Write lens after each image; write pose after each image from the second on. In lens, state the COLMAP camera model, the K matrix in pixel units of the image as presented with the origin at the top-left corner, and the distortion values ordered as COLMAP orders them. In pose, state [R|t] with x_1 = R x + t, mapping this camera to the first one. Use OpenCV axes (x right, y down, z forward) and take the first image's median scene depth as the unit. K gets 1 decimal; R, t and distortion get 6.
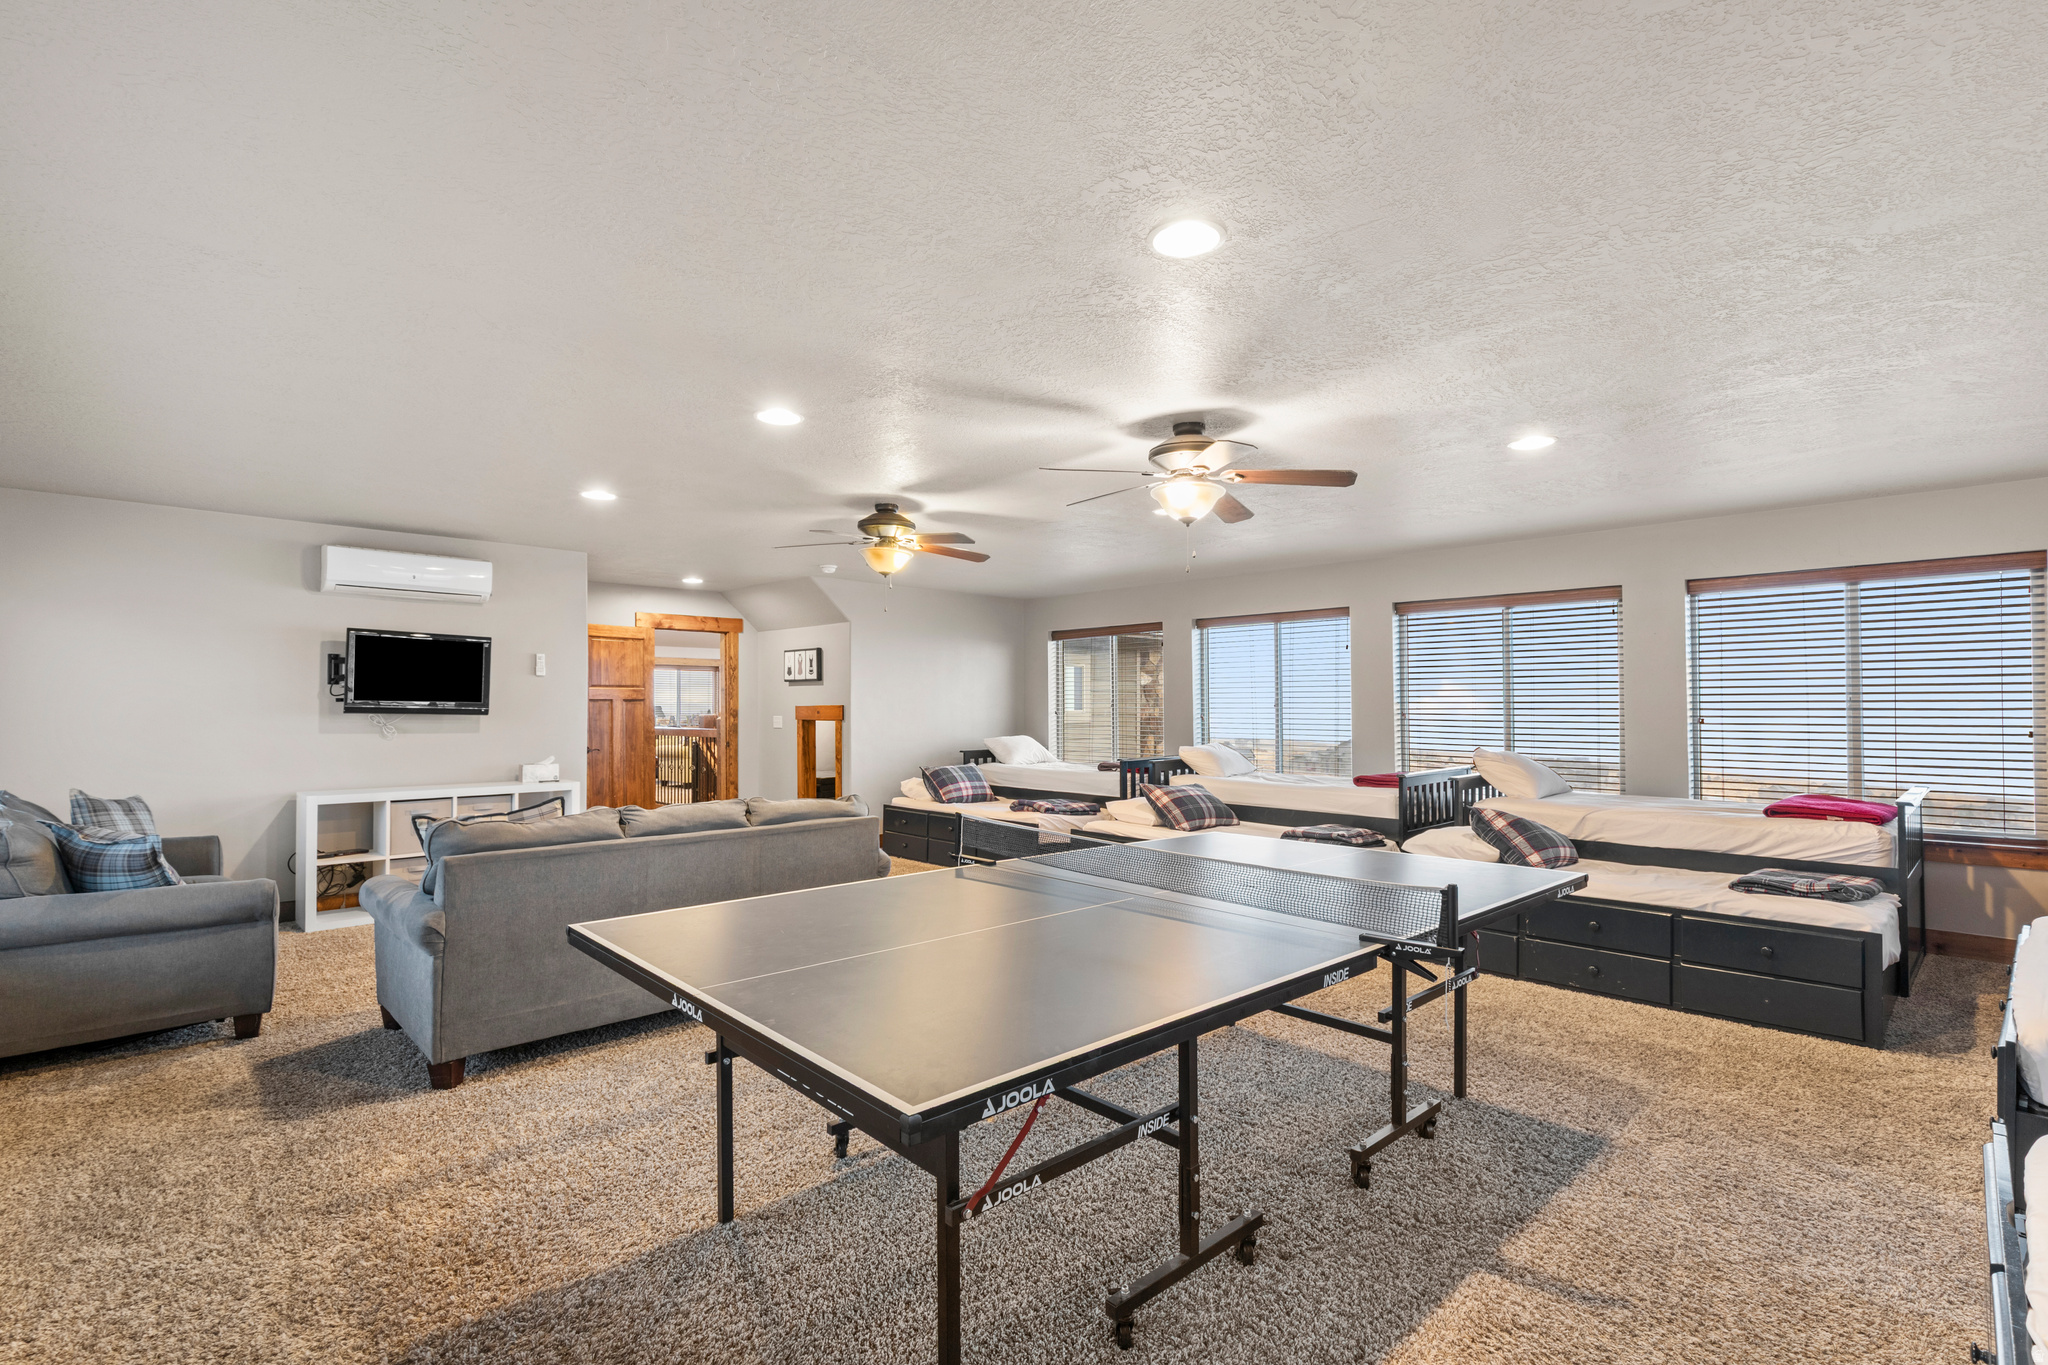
lens RADIAL K [[937.4, 0, 1024.0], [0, 937.4, 682.5], [0, 0, 1]] dist [0.009615, -0.000182]
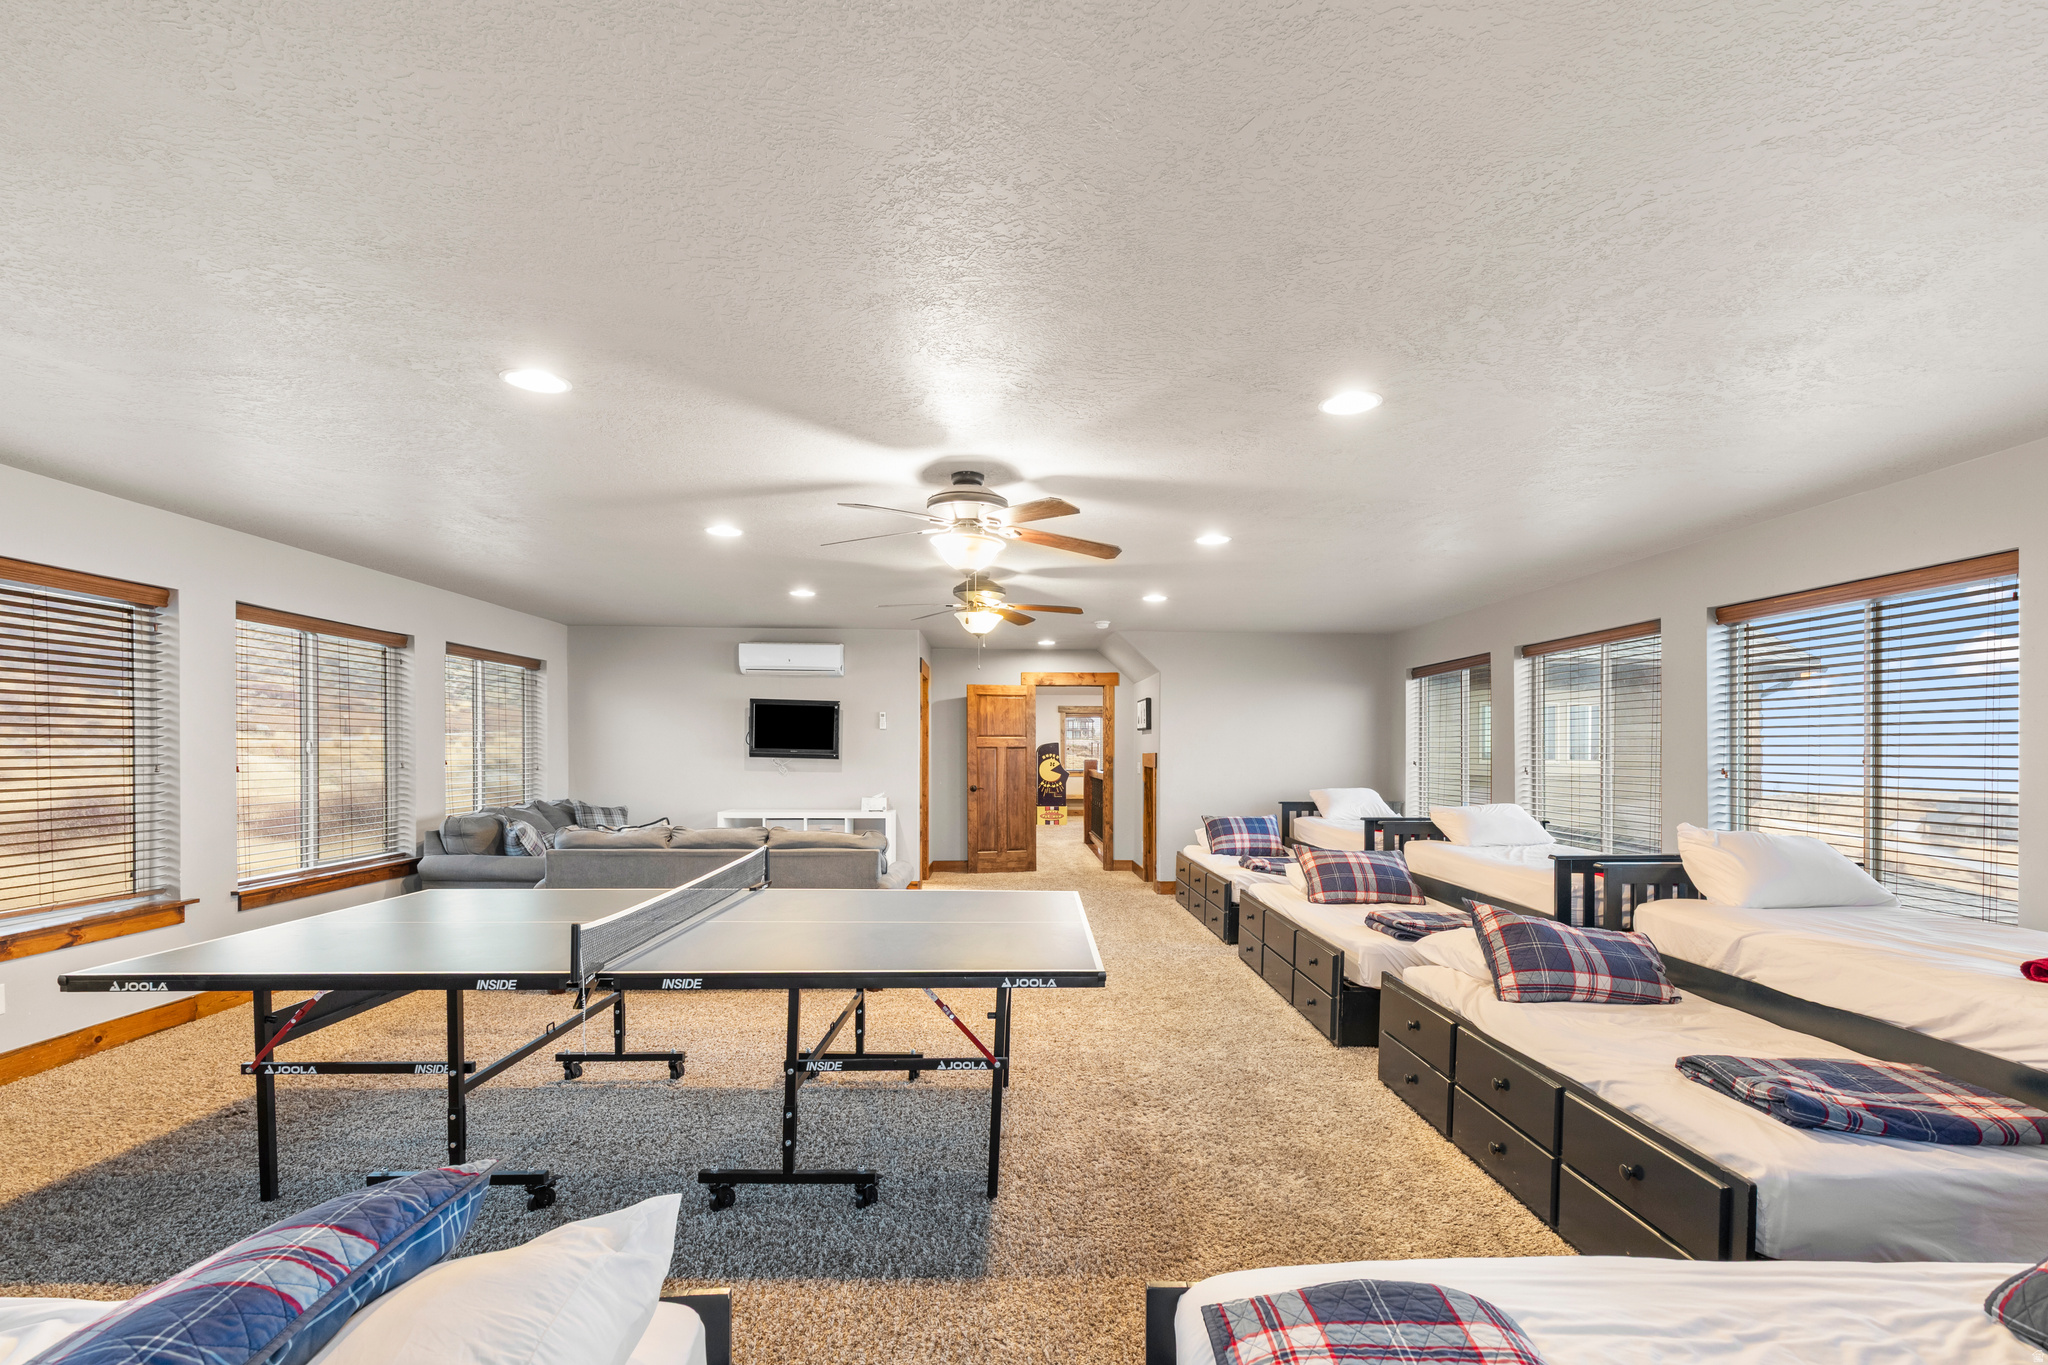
lens RADIAL K [[946.9, 0, 1034.7], [0, 946.9, 729.9], [0, 0, 1]] dist [0.011361, -0.000665]
pose [[0.750779, -0.010334, -0.660472, 0.531549], [0.012704, 0.999919, -0.001205, -0.001949], [0.660431, -0.007486, 0.750849, 0.170465]]
